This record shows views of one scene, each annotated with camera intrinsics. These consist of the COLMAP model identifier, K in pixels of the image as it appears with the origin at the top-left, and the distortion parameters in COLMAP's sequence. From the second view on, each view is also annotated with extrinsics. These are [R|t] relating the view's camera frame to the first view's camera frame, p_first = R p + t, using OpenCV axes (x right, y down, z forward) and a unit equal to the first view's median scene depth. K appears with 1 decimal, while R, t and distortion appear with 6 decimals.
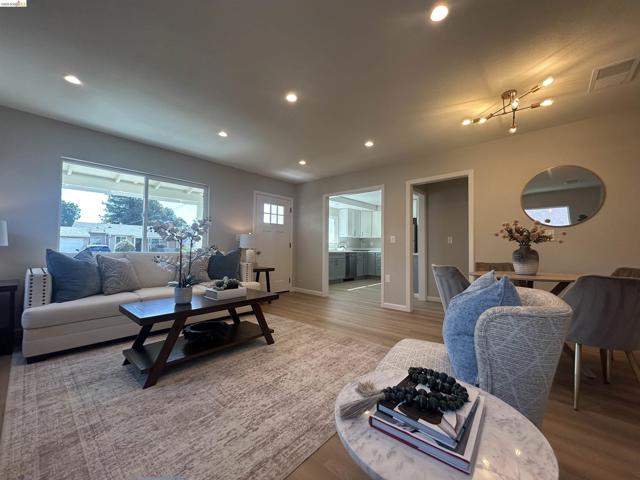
lens RADIAL K [[257.0, 0, 320.0], [0, 257.0, 240.0], [0, 0, 1]] dist [-0.002239, -0.000355]
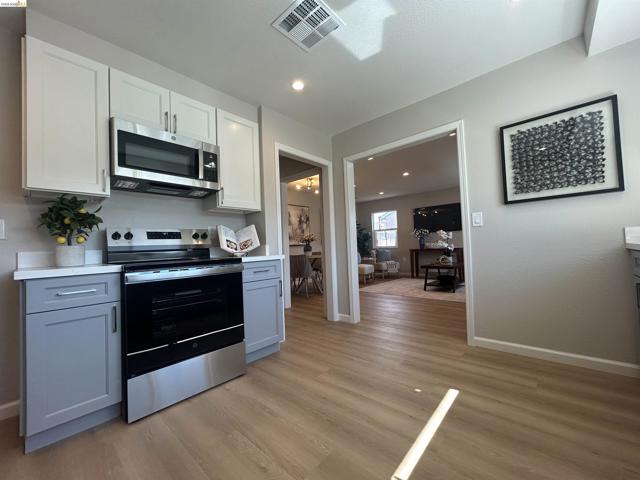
lens RADIAL K [[257.0, 0, 320.0], [0, 257.0, 240.0], [0, 0, 1]] dist [-0.002239, -0.000355]
pose [[-0.999449, 0.029468, 0.015270, 0.549297], [0.028557, 0.997981, -0.056734, 0.102368], [-0.016911, -0.056267, -0.998273, 2.884142]]
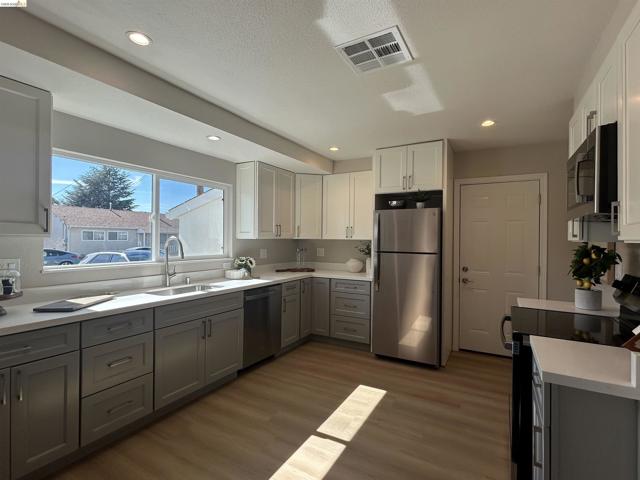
lens RADIAL K [[313.6, 0, 320.0], [0, 313.6, 240.0], [0, 0, 1]] dist [-0.002695, -0.000135]
pose [[0.979739, 0.000307, 0.200281, 0.321267], [-0.007076, 0.999428, 0.033082, -0.079316], [-0.200156, -0.033829, 0.979180, 1.663868]]
